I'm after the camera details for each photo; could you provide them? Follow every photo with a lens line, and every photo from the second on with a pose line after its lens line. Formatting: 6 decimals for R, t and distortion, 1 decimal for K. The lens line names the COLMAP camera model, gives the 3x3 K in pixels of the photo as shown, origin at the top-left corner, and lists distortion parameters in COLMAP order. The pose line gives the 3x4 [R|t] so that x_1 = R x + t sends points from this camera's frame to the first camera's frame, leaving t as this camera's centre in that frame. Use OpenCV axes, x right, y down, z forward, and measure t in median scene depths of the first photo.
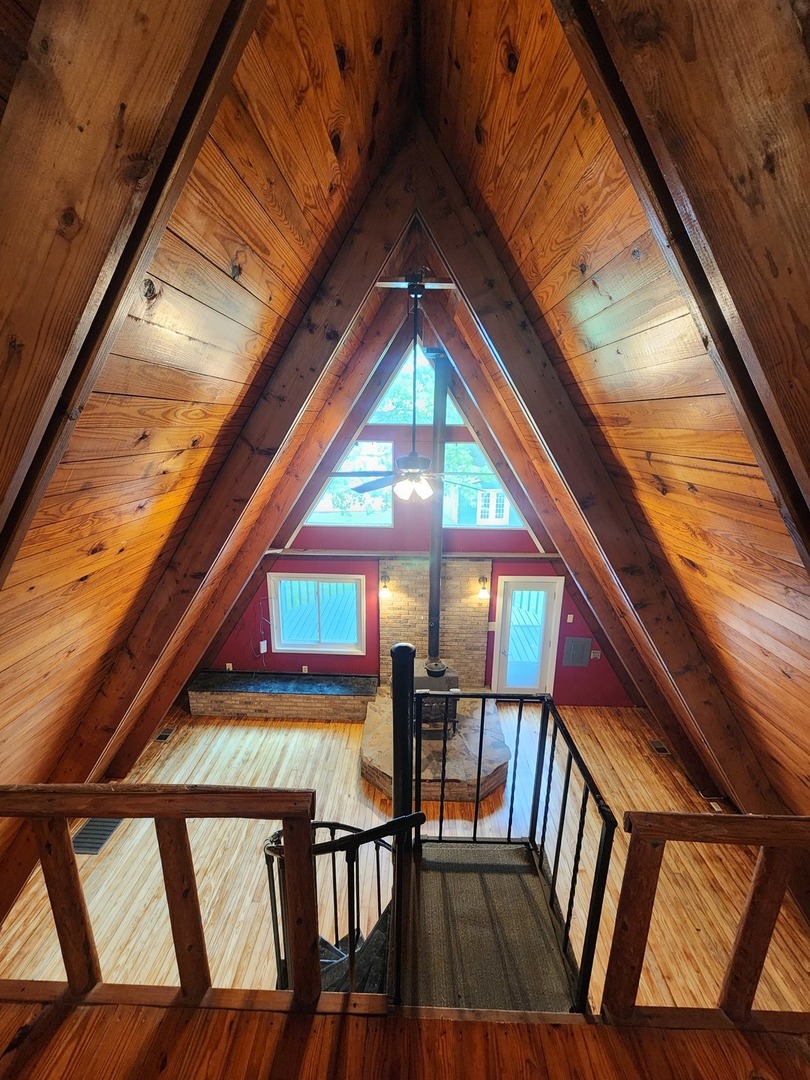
lens RADIAL K [[446.7, 0, 403.8], [0, 446.7, 536.8], [0, 0, 1]] dist [-0.000586, 0.000680]
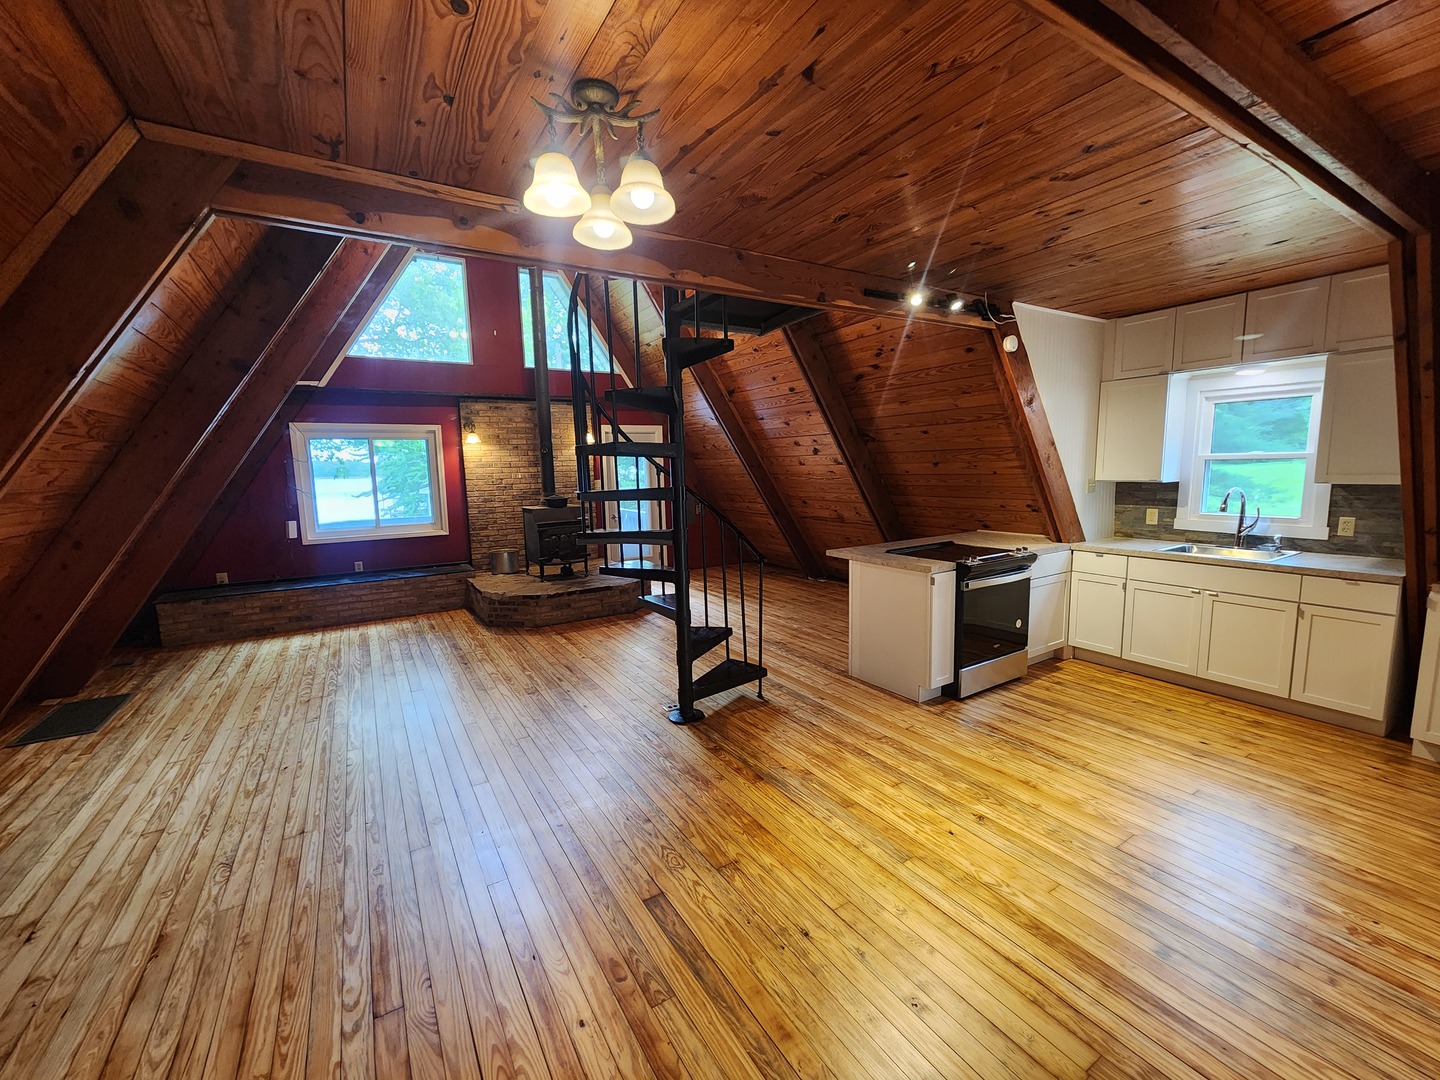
lens RADIAL K [[591.6, 0, 715.6], [0, 591.6, 543.1], [0, 0, 1]] dist [0.000387, 0.000048]
pose [[0.835957, -0.100464, 0.539522, -0.269513], [0.166152, 0.983294, -0.074344, 0.457147], [-0.523039, 0.151791, 0.838683, -0.115932]]
